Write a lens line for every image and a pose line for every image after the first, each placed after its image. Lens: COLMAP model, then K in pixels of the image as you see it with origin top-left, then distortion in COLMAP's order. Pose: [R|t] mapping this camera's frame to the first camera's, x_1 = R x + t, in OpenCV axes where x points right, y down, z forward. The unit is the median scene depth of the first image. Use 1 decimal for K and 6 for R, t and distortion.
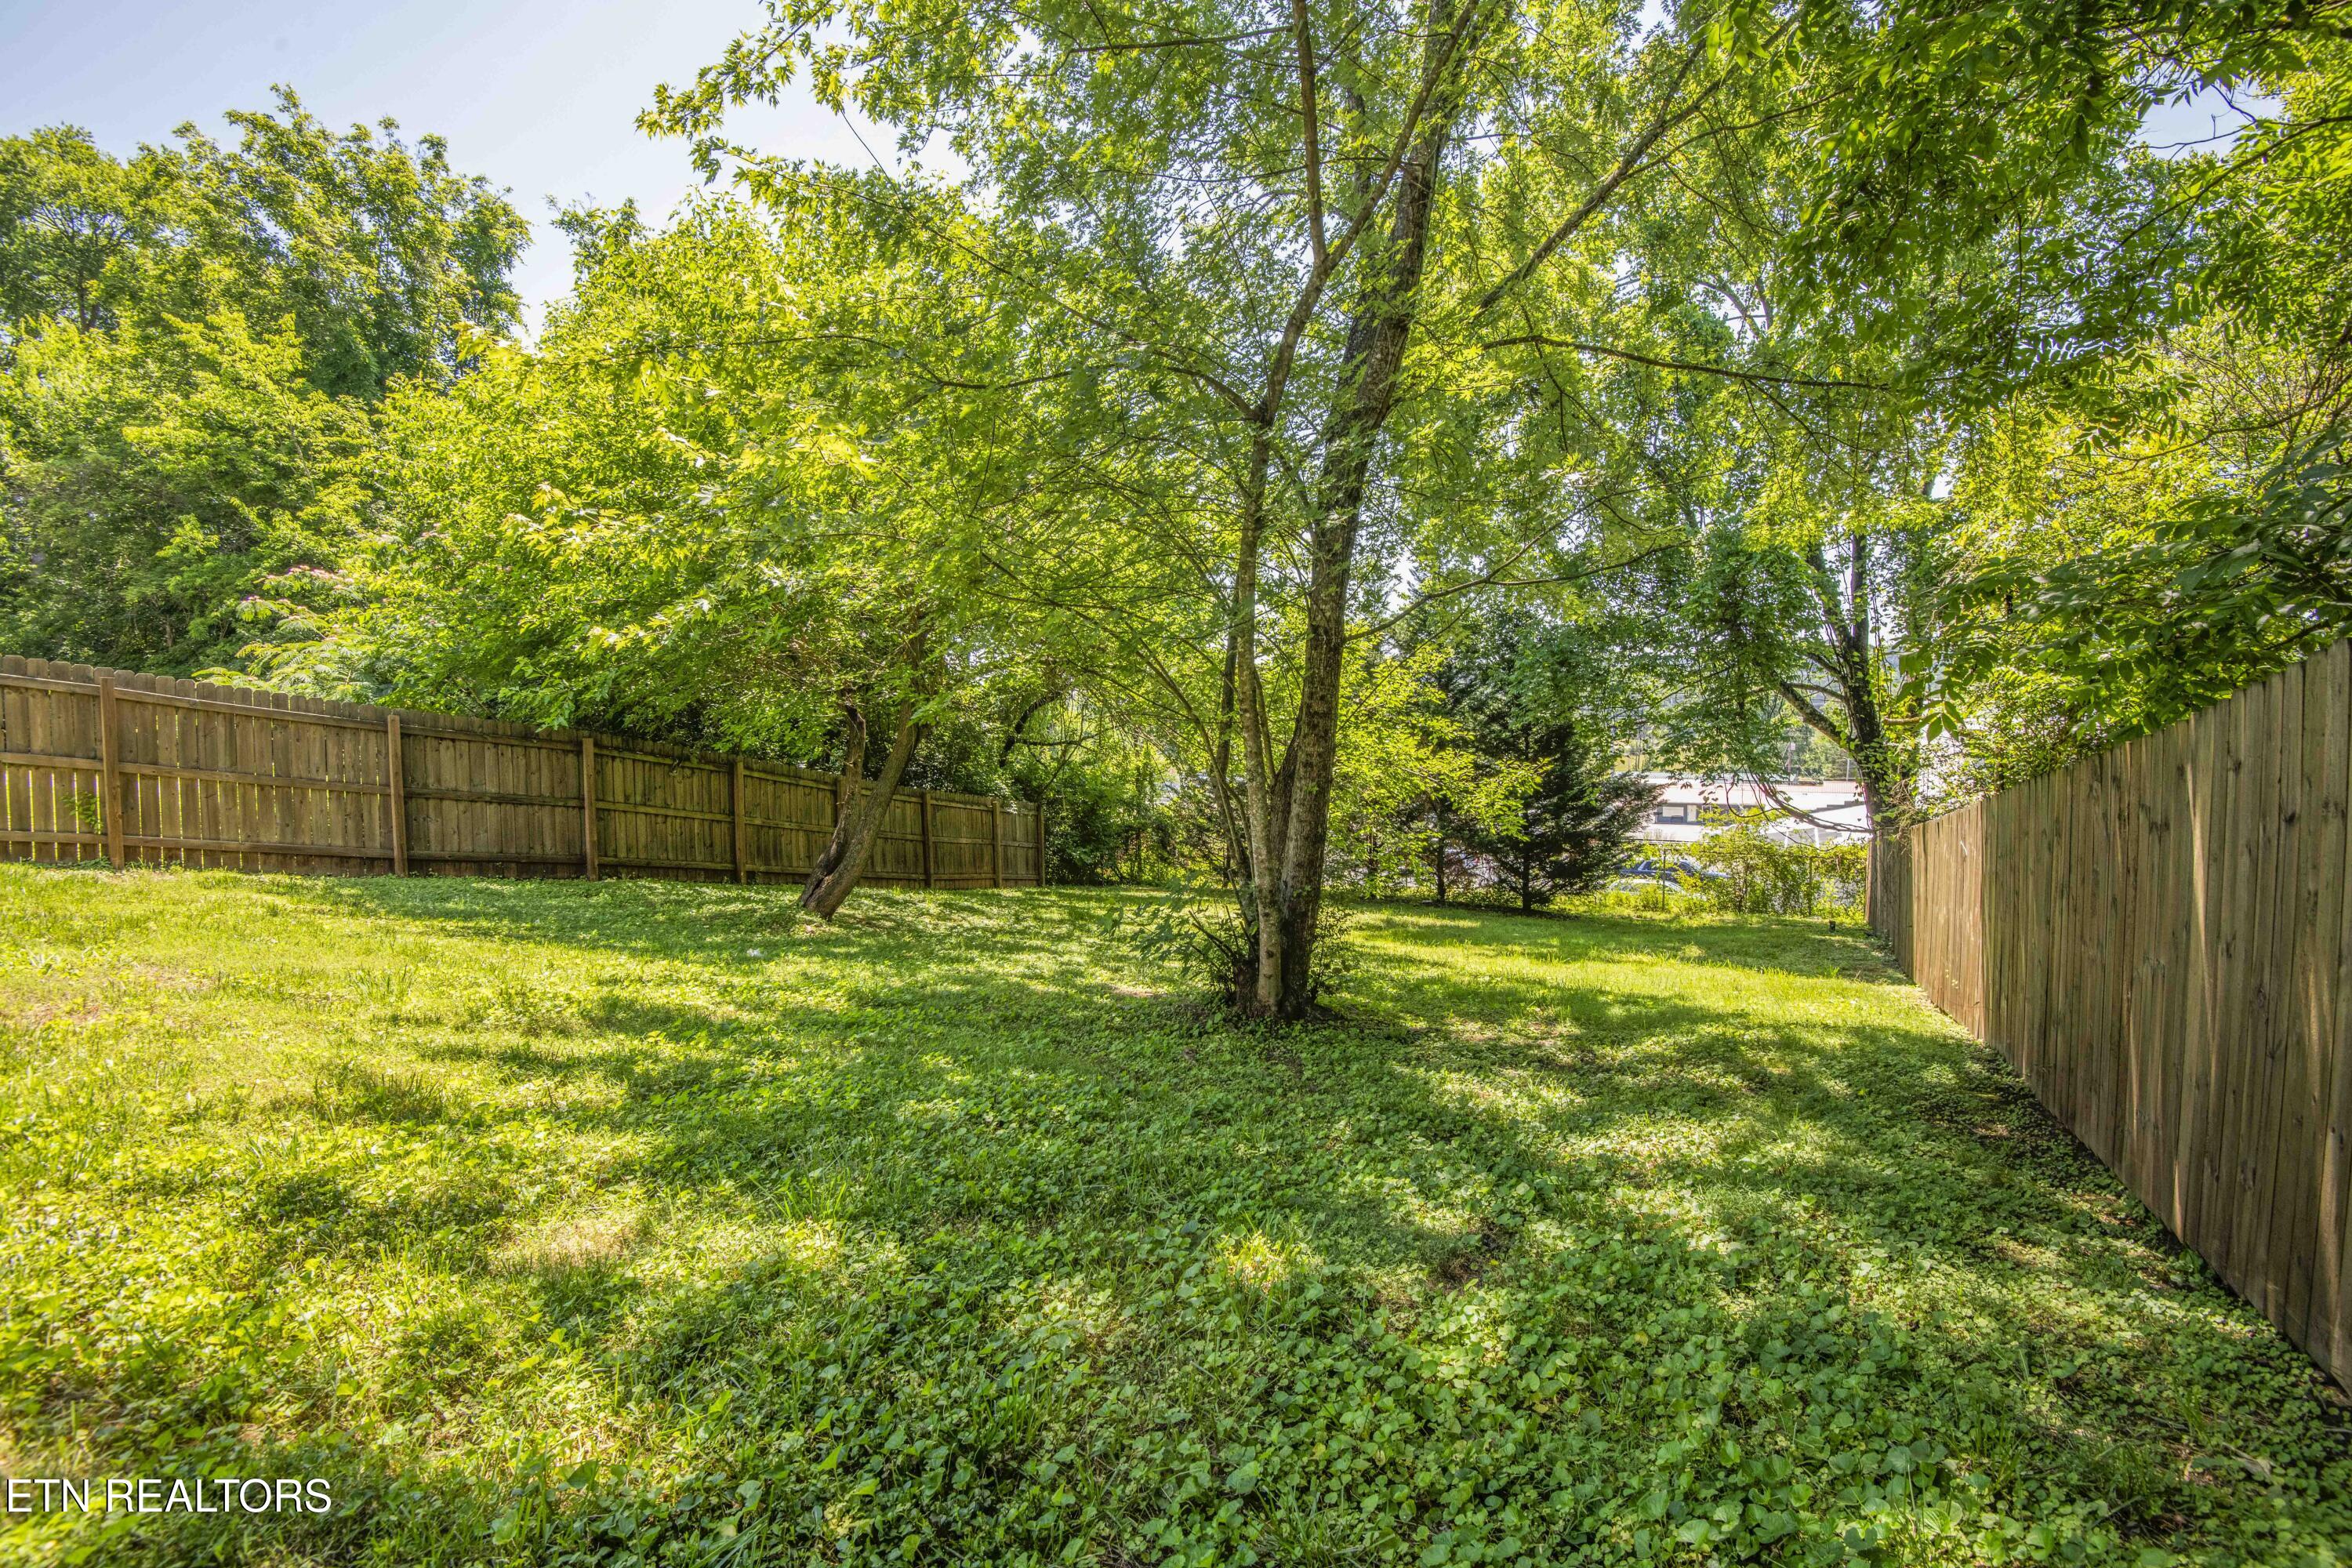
lens RADIAL K [[1089.4, 0, 1190.6], [0, 1089.4, 787.6], [0, 0, 1]] dist [-0.027049, -0.010142]
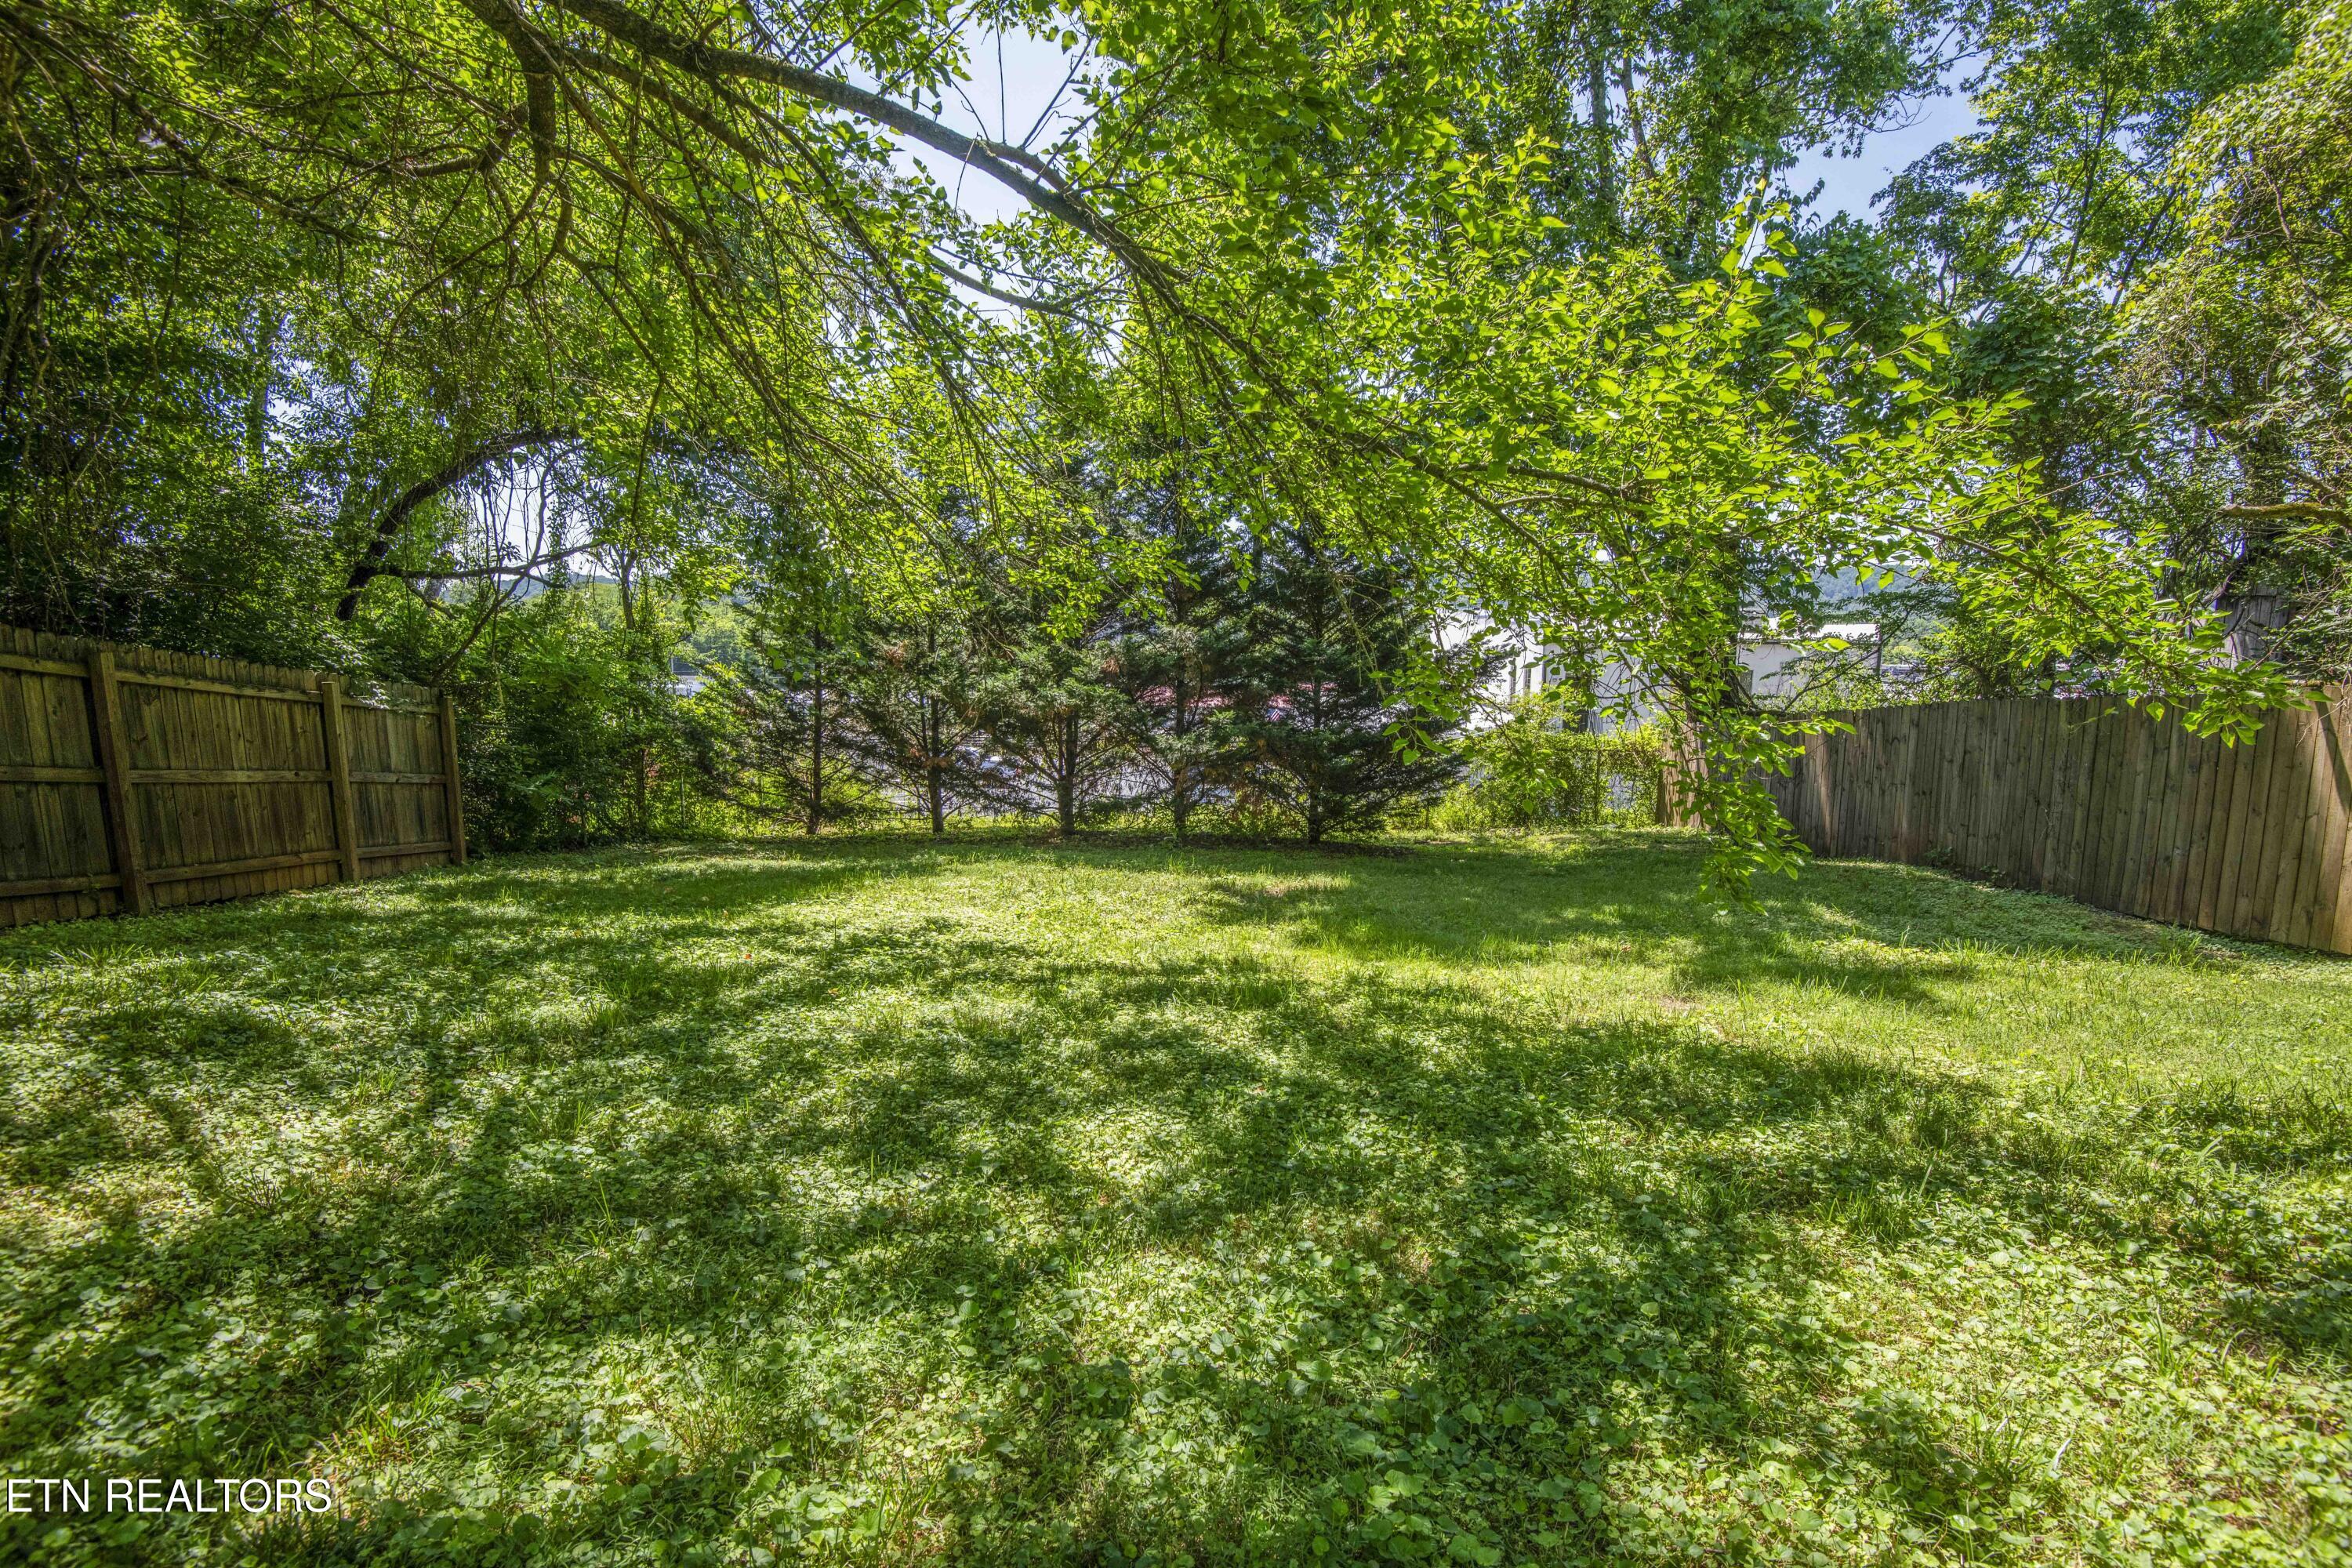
lens RADIAL K [[1089.4, 0, 1174.5], [0, 1089.4, 765.9], [0, 0, 1]] dist [-0.027049, -0.010142]
pose [[0.883125, -0.042998, 0.467163, -0.178352], [0.013889, 0.997751, 0.065577, 0.048870], [-0.468932, -0.051424, 0.881736, 1.014534]]
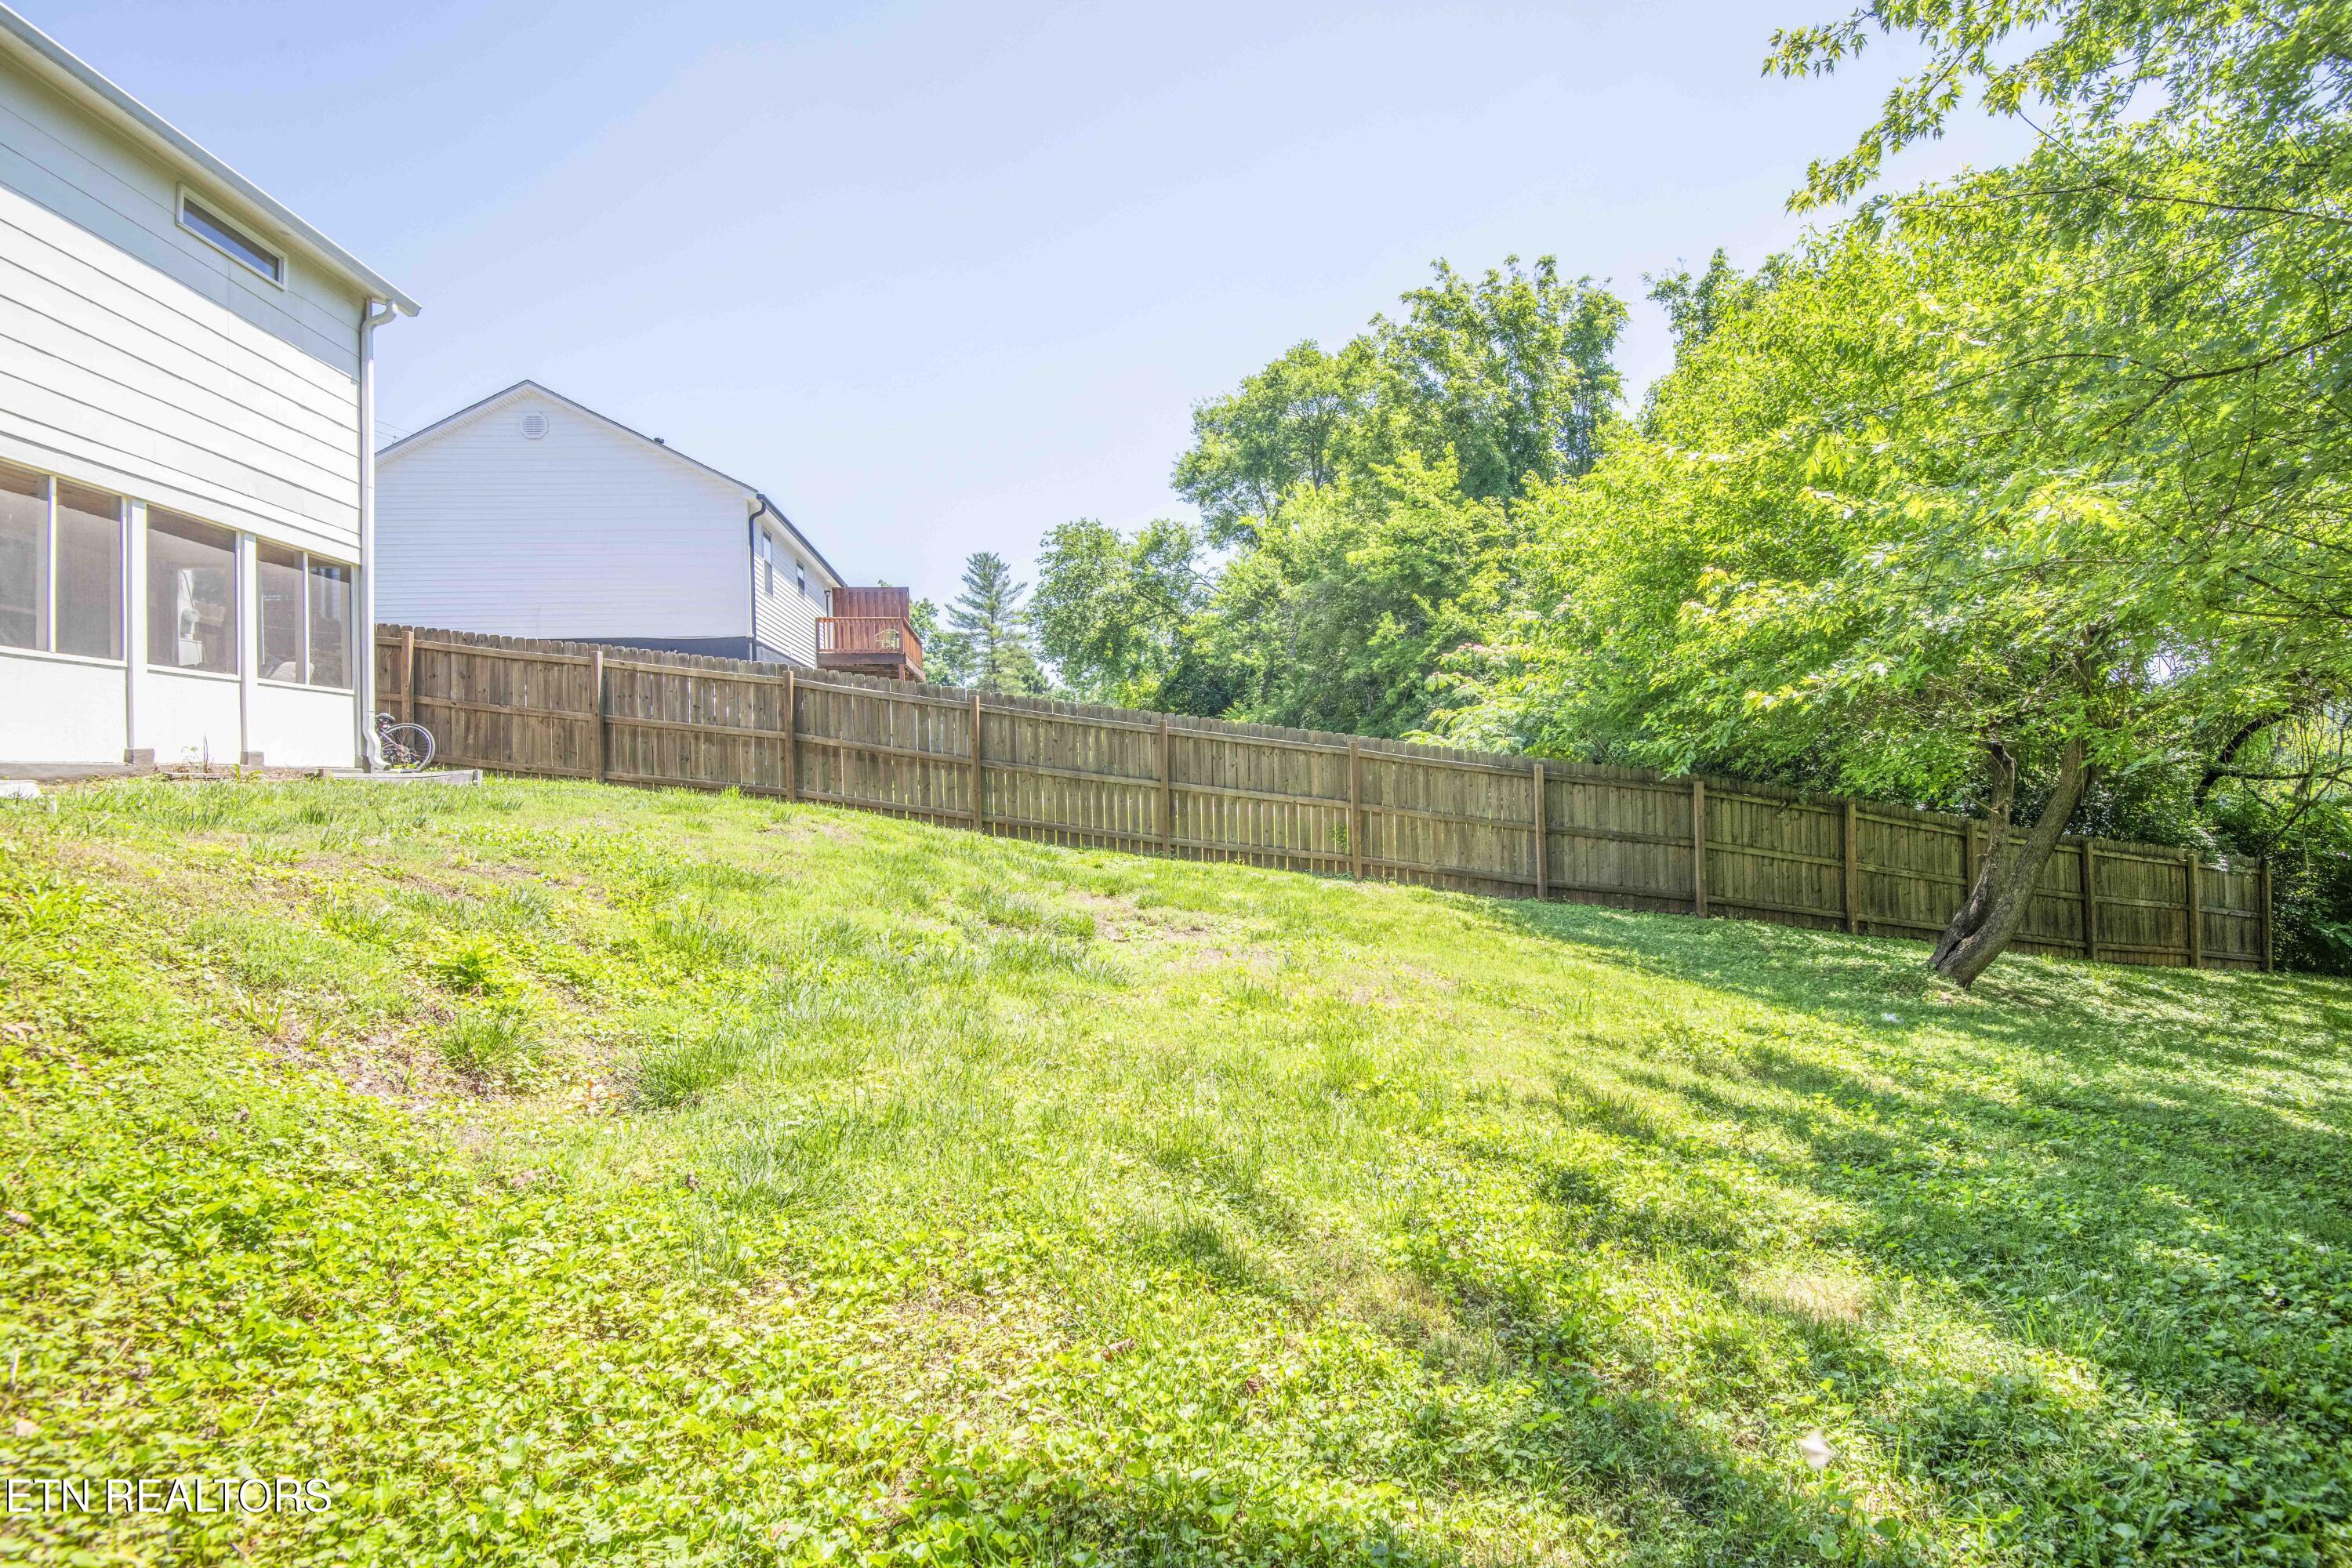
lens RADIAL K [[1089.4, 0, 1175.2], [0, 1089.4, 789.8], [0, 0, 1]] dist [-0.027049, -0.010142]
pose [[0.595926, 0.000092, -0.803039, -0.022232], [-0.020251, 0.999684, -0.014914, -0.015426], [0.802784, 0.025149, 0.595740, -0.045151]]
